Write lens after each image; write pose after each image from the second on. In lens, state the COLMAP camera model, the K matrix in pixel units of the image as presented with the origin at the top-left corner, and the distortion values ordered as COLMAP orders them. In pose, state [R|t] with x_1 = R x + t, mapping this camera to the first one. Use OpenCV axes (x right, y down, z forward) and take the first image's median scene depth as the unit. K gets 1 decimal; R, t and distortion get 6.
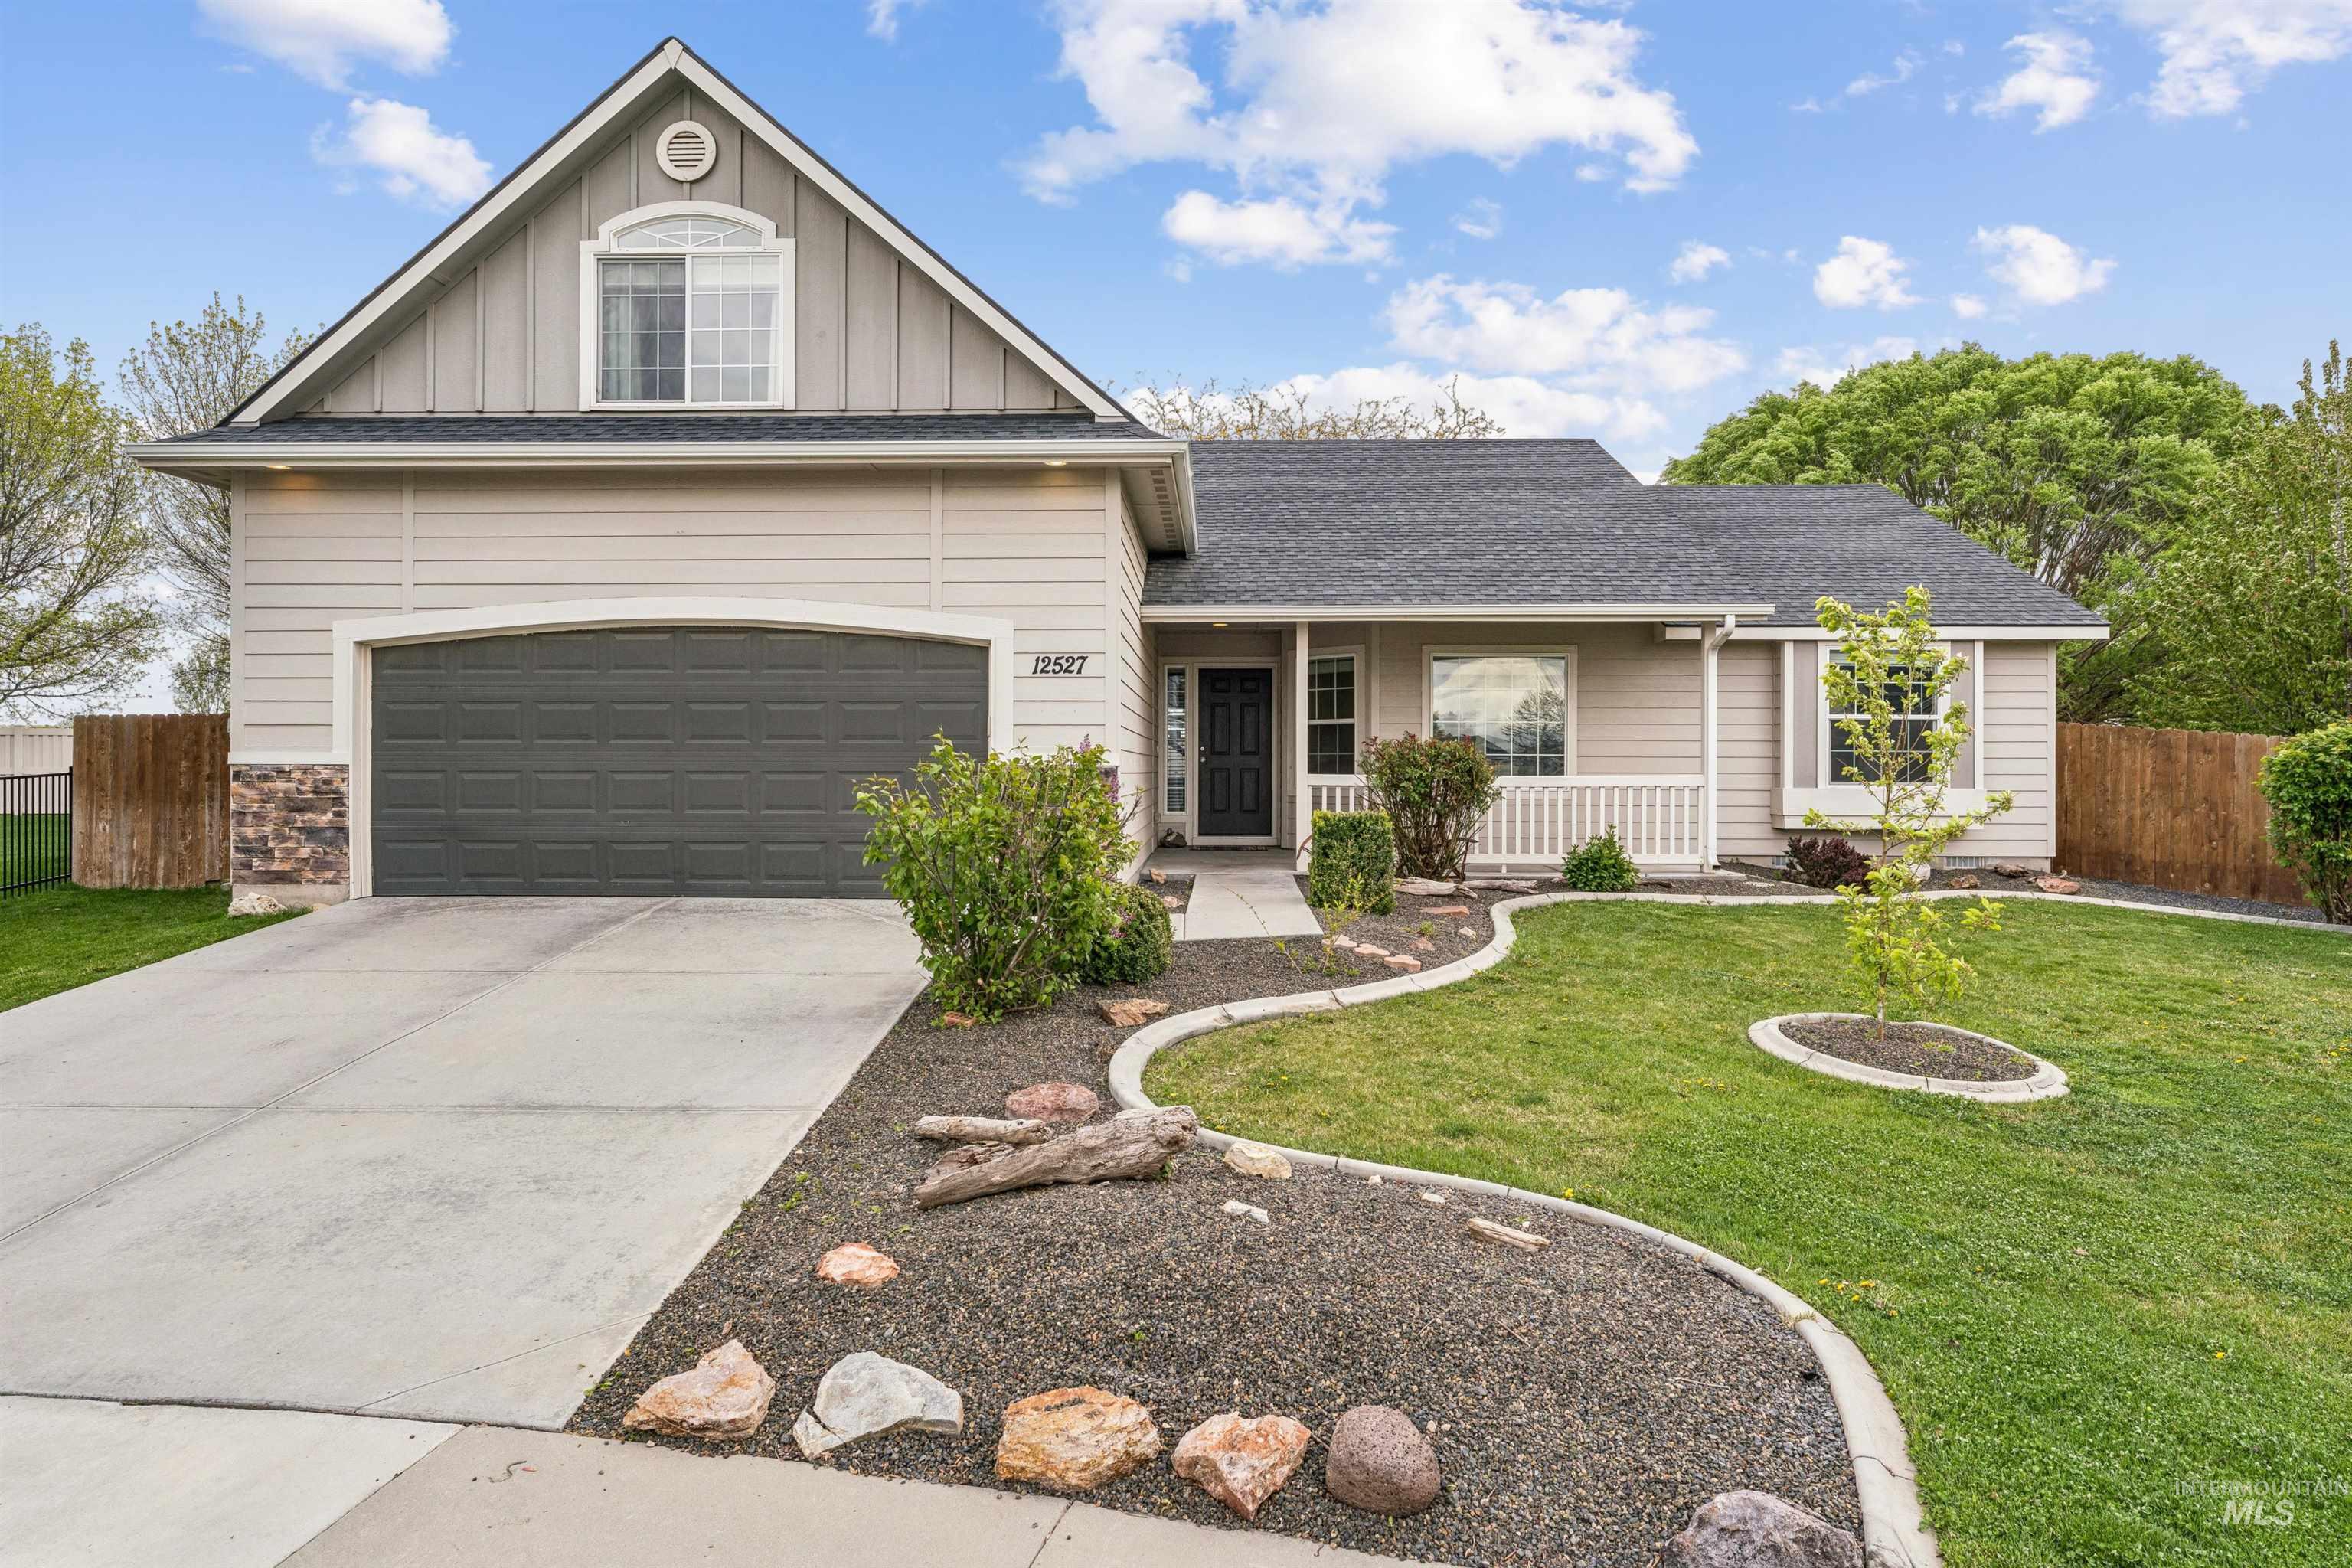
lens RADIAL K [[1374.0, 0, 1181.2], [0, 1374.0, 776.4], [0, 0, 1]] dist [0.000350, -0.000597]
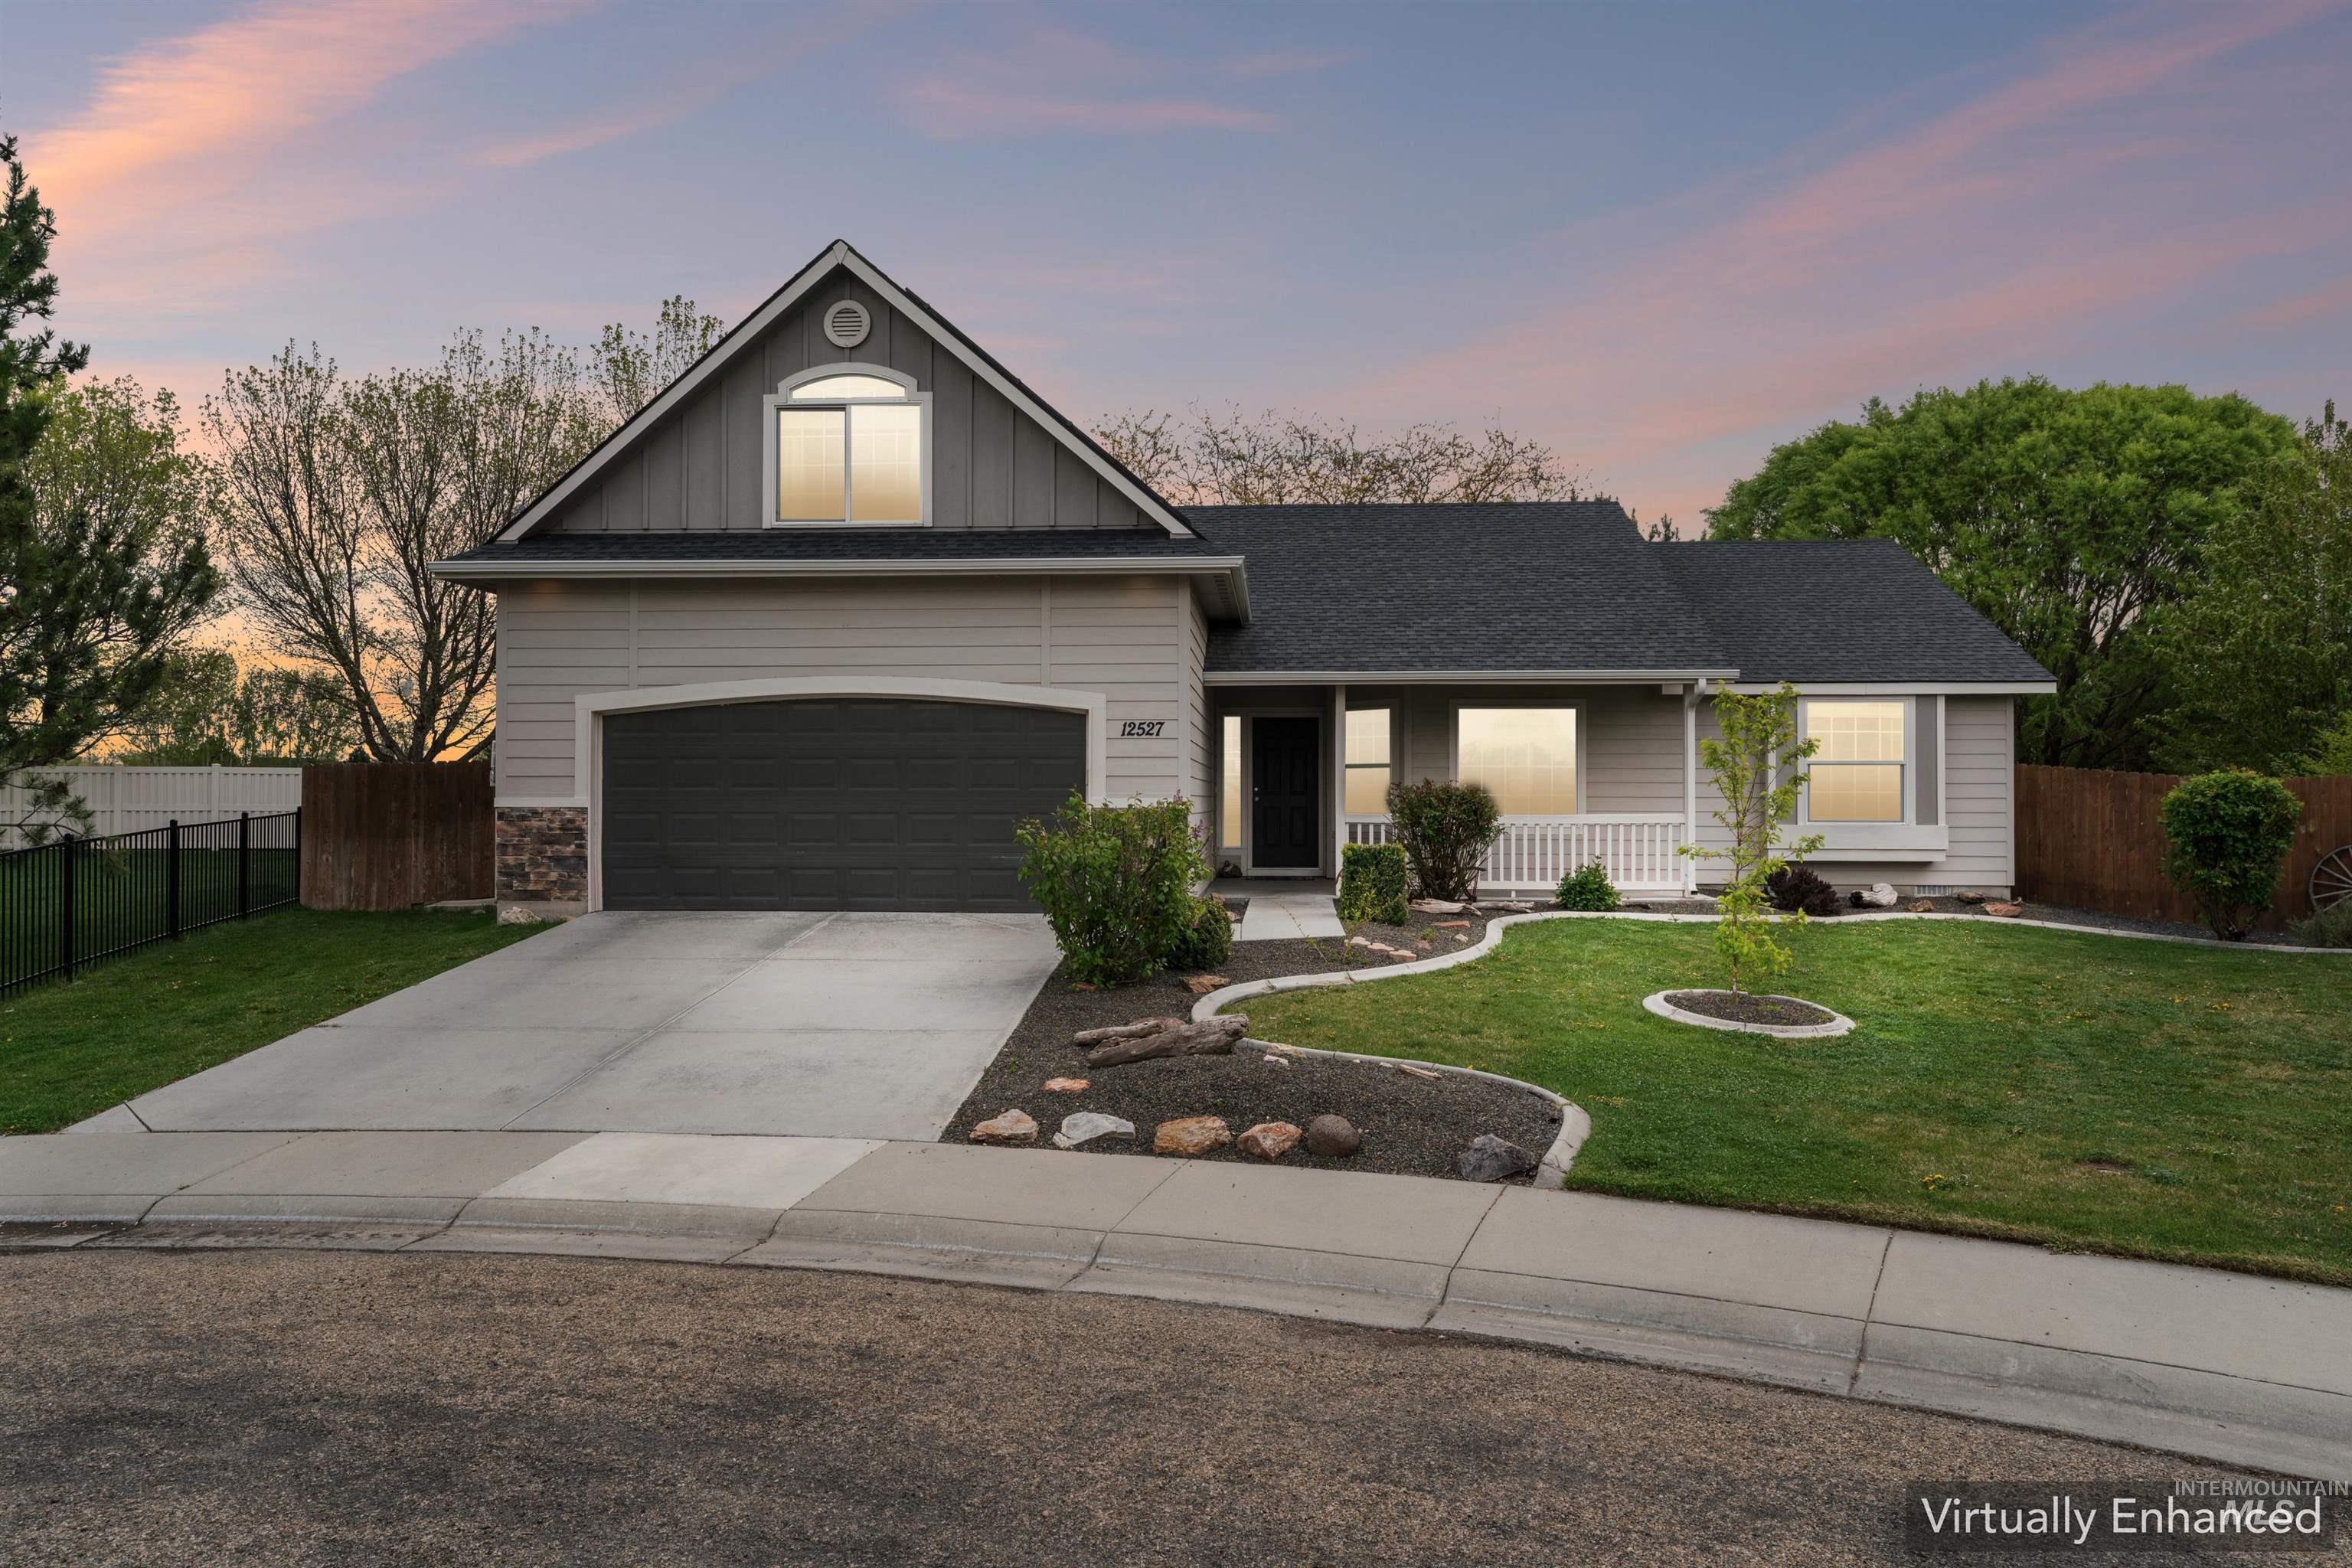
lens RADIAL K [[1589.7, 0, 1183.1], [0, 1589.7, 791.9], [0, 0, 1]] dist [-0.000055, -0.000498]
pose [[0.999475, -0.000972, -0.032391, -0.003007], [0.000624, 0.999942, -0.010751, -0.006631], [0.032399, 0.010725, 0.999417, -0.452805]]
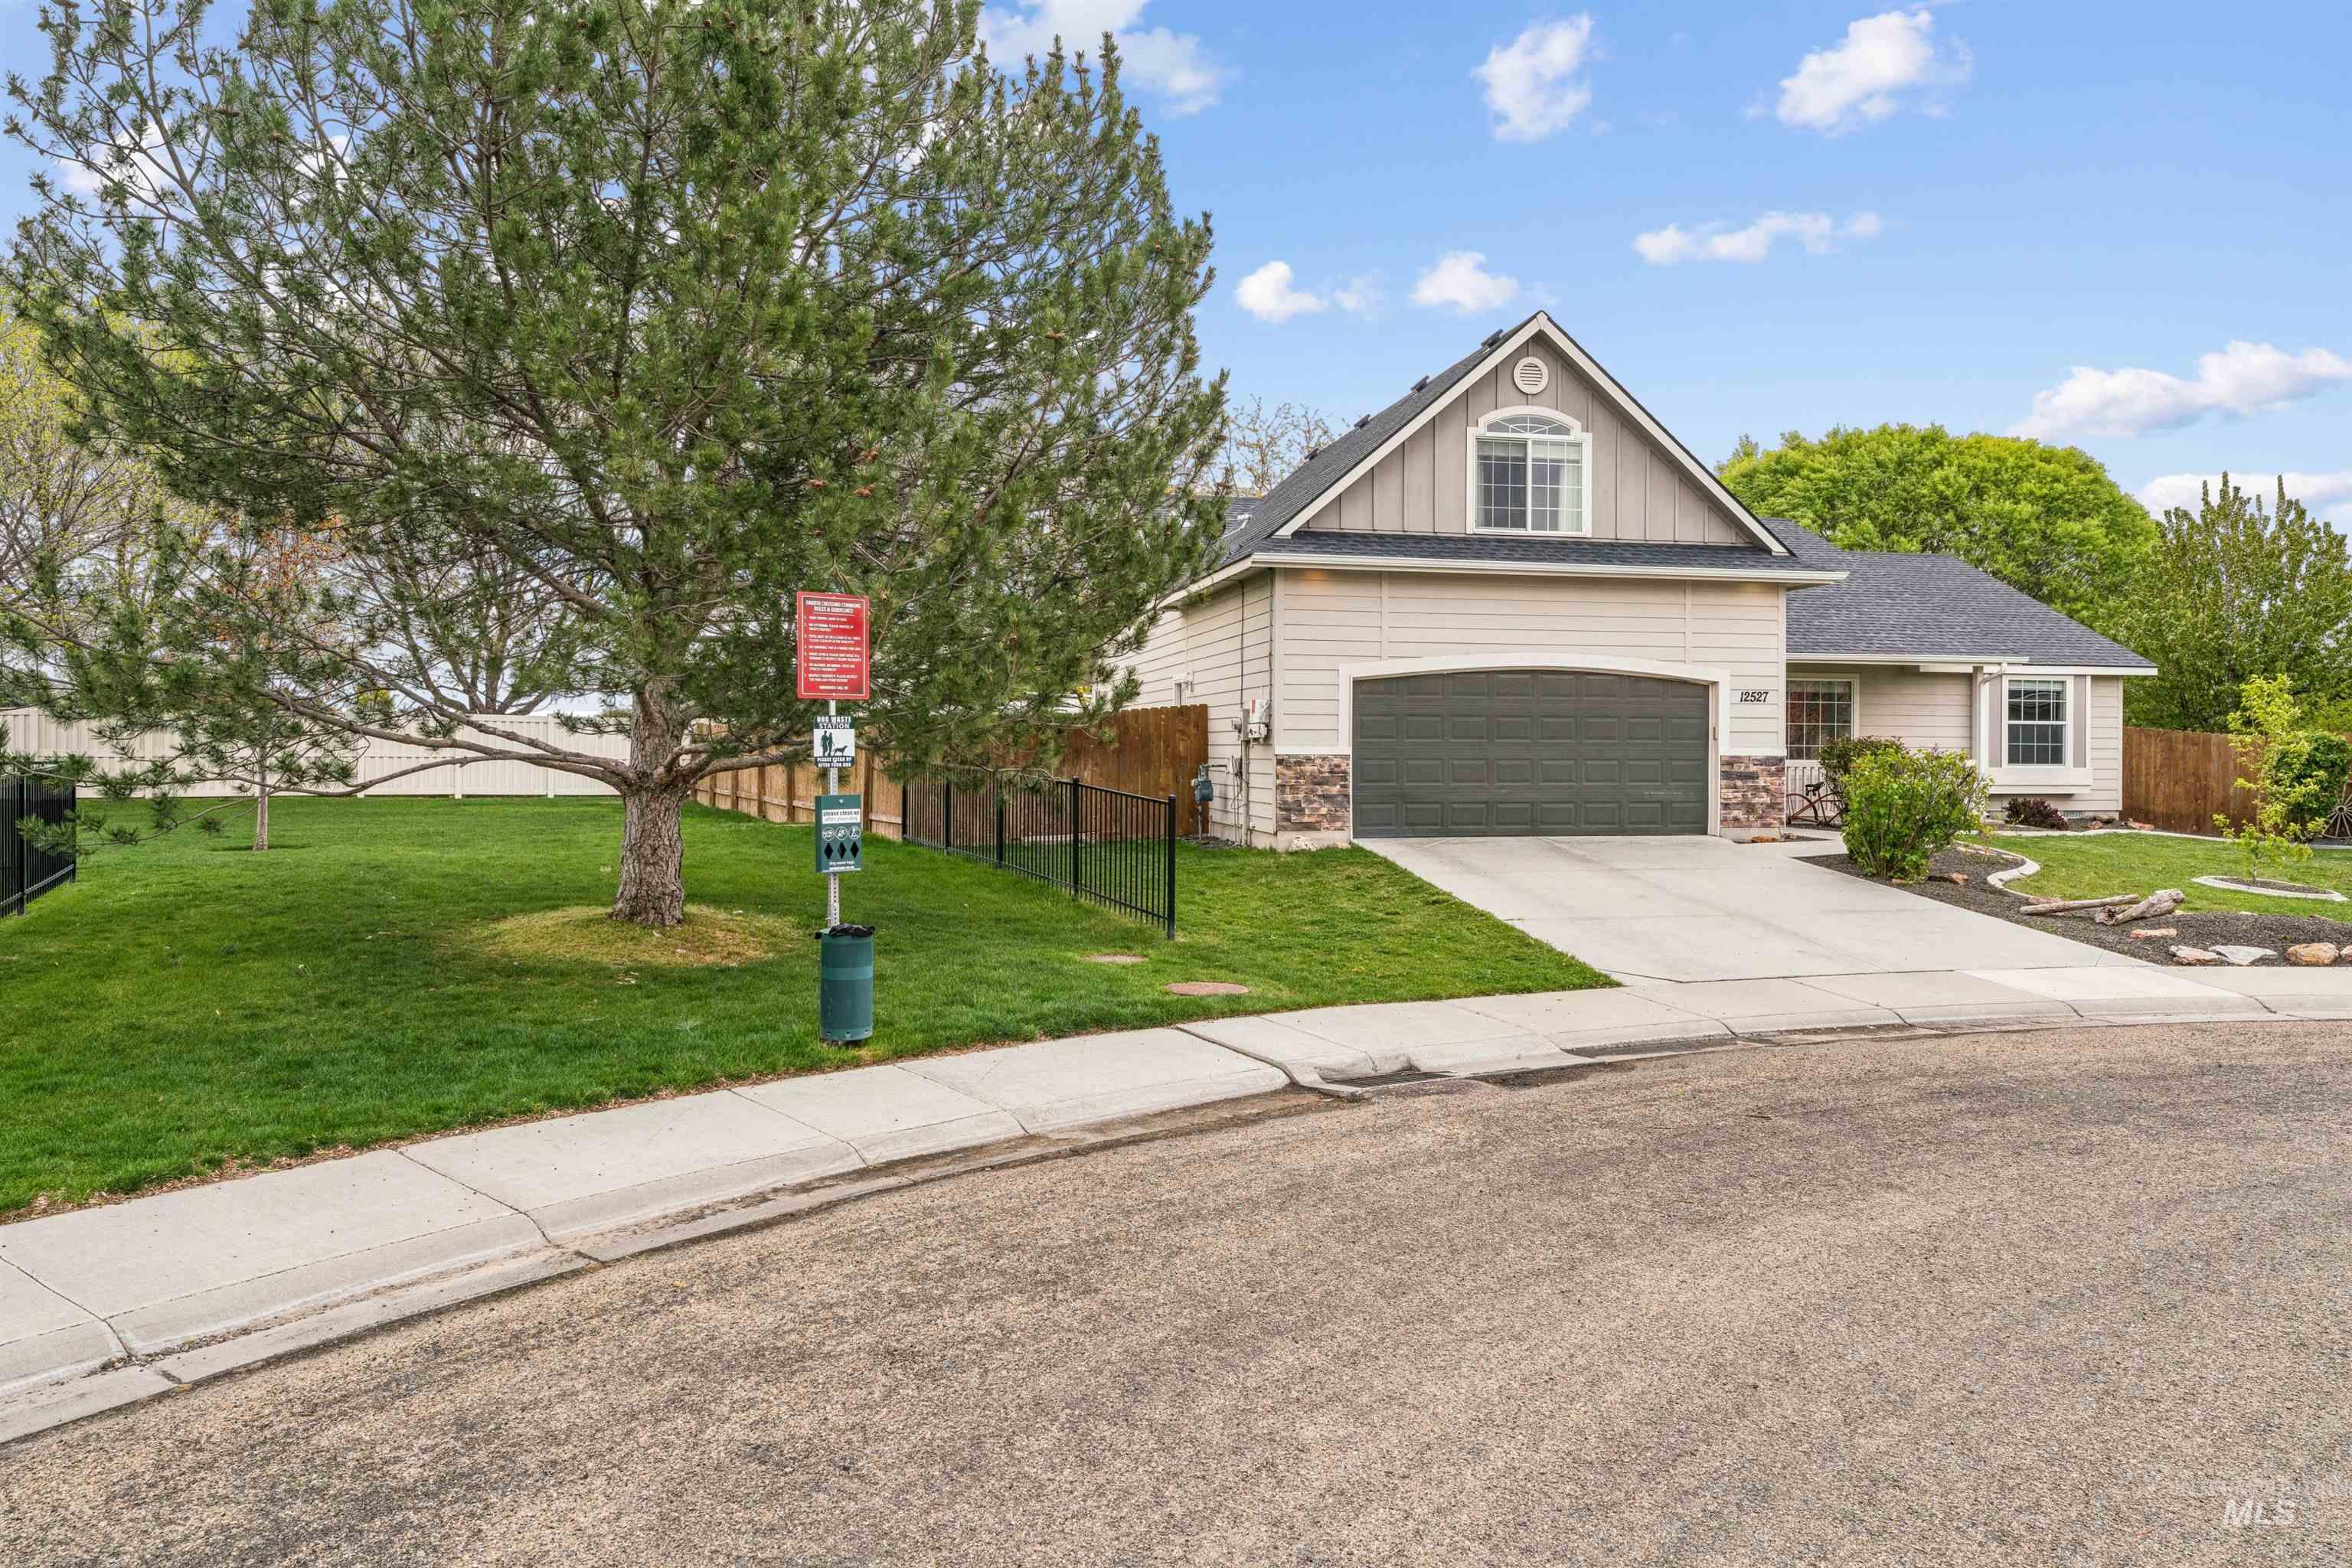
lens RADIAL K [[1530.5, 0, 1176.0], [0, 1530.5, 784.0], [0, 0, 1]] dist [0.004214, 0.001606]
pose [[0.971968, -0.004478, 0.235069, -1.191644], [0.000116, 0.999828, 0.018567, -0.007790], [-0.235112, -0.018019, 0.971801, -0.661360]]
